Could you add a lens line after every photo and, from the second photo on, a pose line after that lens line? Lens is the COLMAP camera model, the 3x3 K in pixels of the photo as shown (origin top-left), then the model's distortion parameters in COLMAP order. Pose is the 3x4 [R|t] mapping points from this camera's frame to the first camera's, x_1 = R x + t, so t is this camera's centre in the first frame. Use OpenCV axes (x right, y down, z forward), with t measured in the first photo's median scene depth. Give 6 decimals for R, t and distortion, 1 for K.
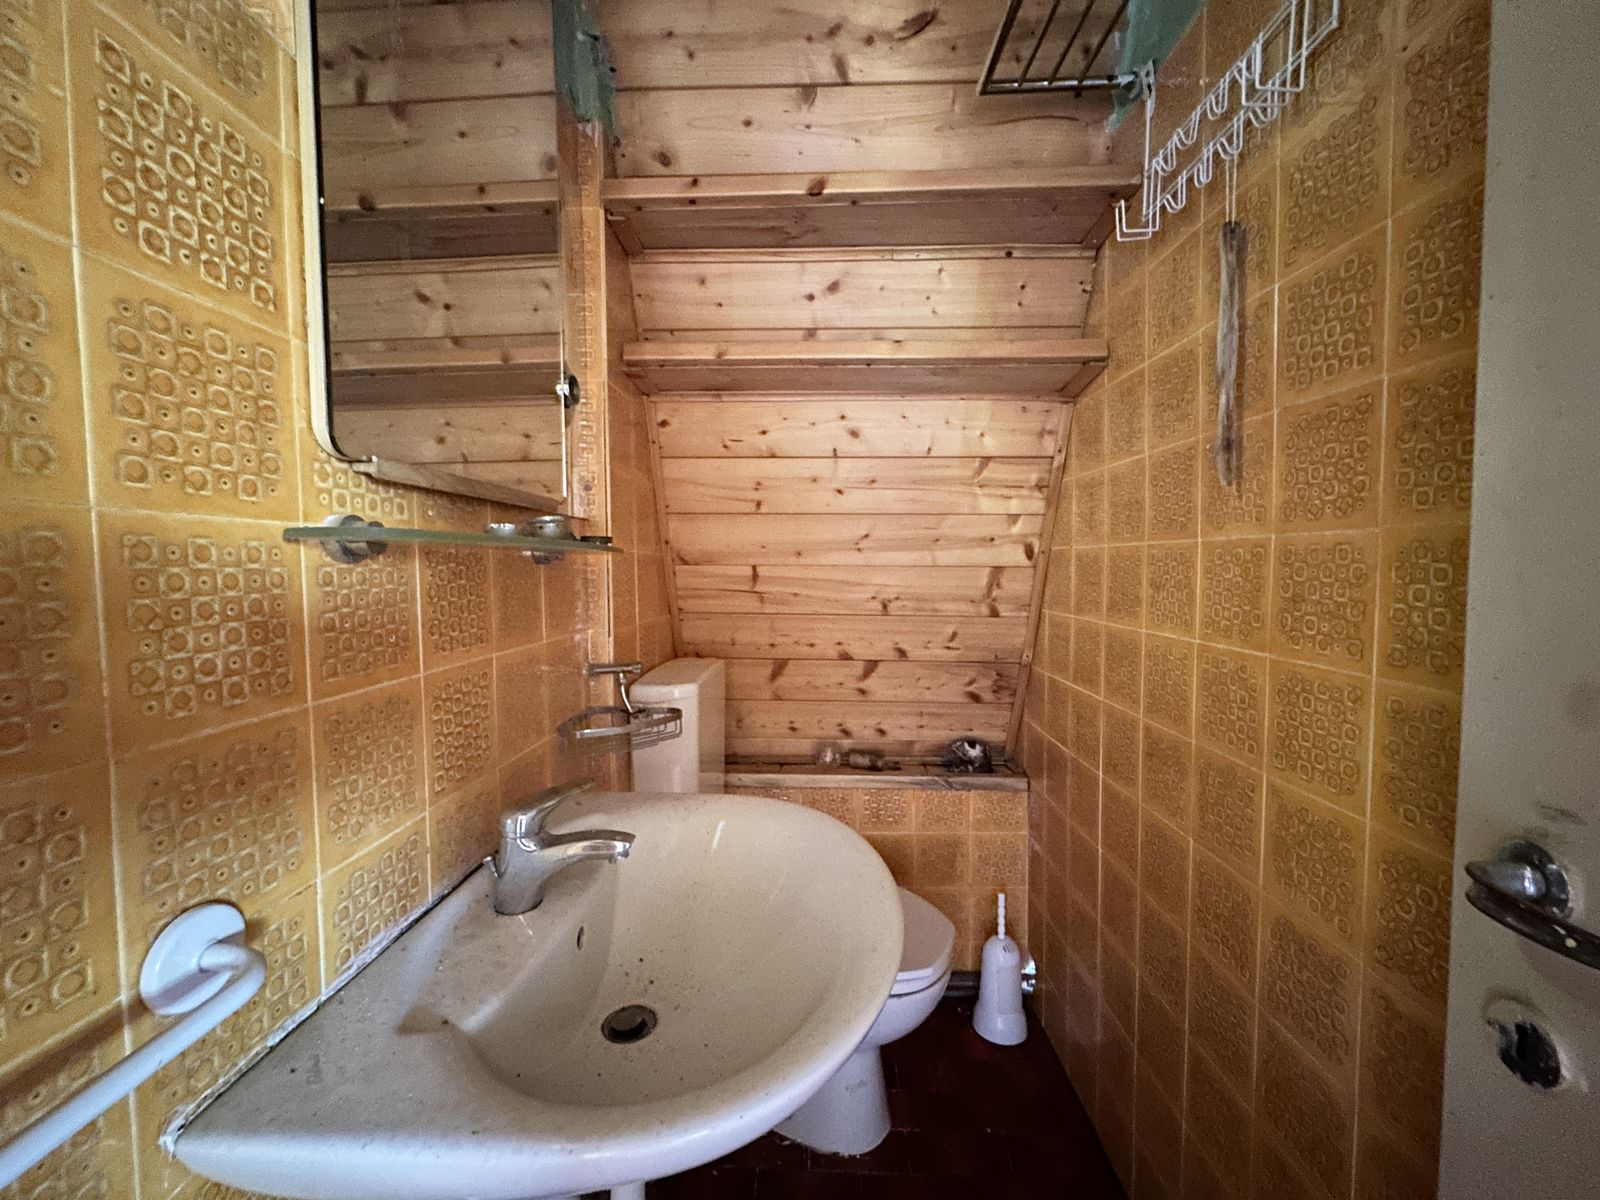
lens RADIAL K [[640.0, 0, 796.1], [0, 640.0, 600.0], [0, 0, 1]] dist [-0.000079, 0.000258]
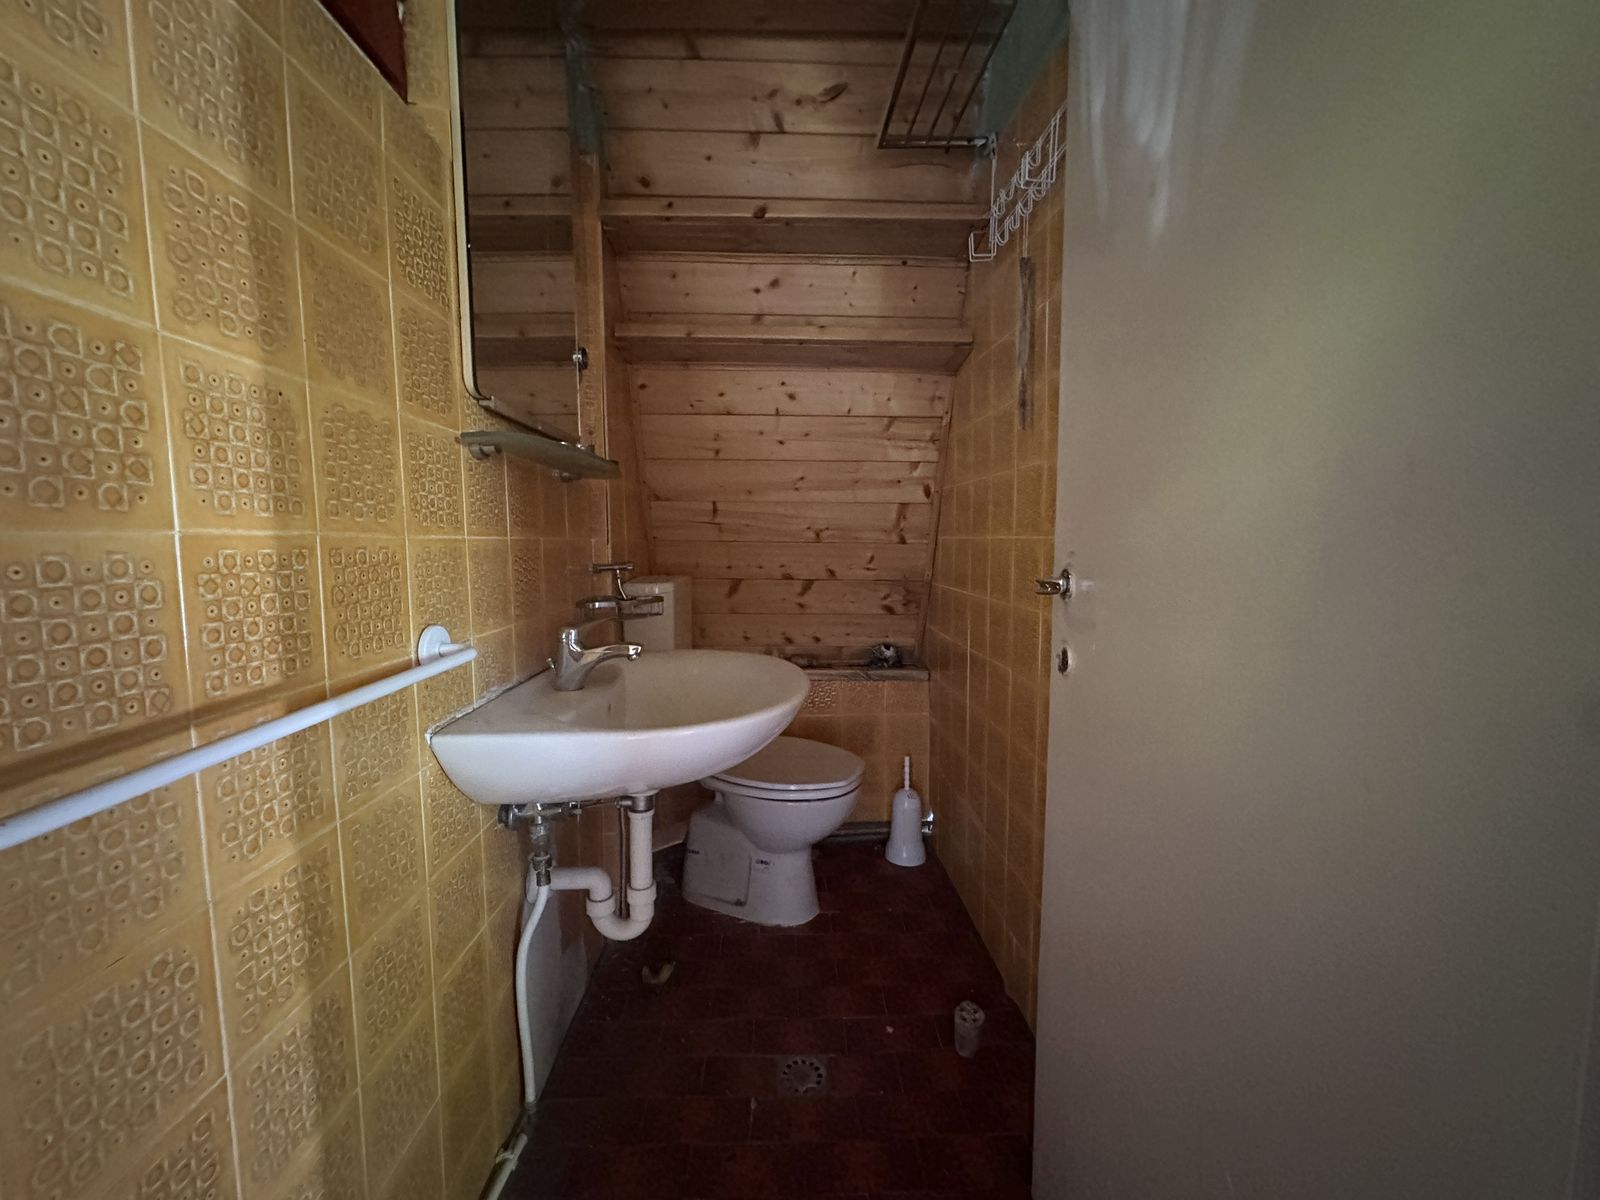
lens RADIAL K [[640.0, 0, 796.1], [0, 640.0, 600.0], [0, 0, 1]] dist [-0.000079, 0.000258]
pose [[0.997616, -0.004580, 0.068860, 0.009139], [0.001964, 0.999275, 0.038015, 0.113942], [-0.068984, -0.037789, 0.996902, -0.345099]]
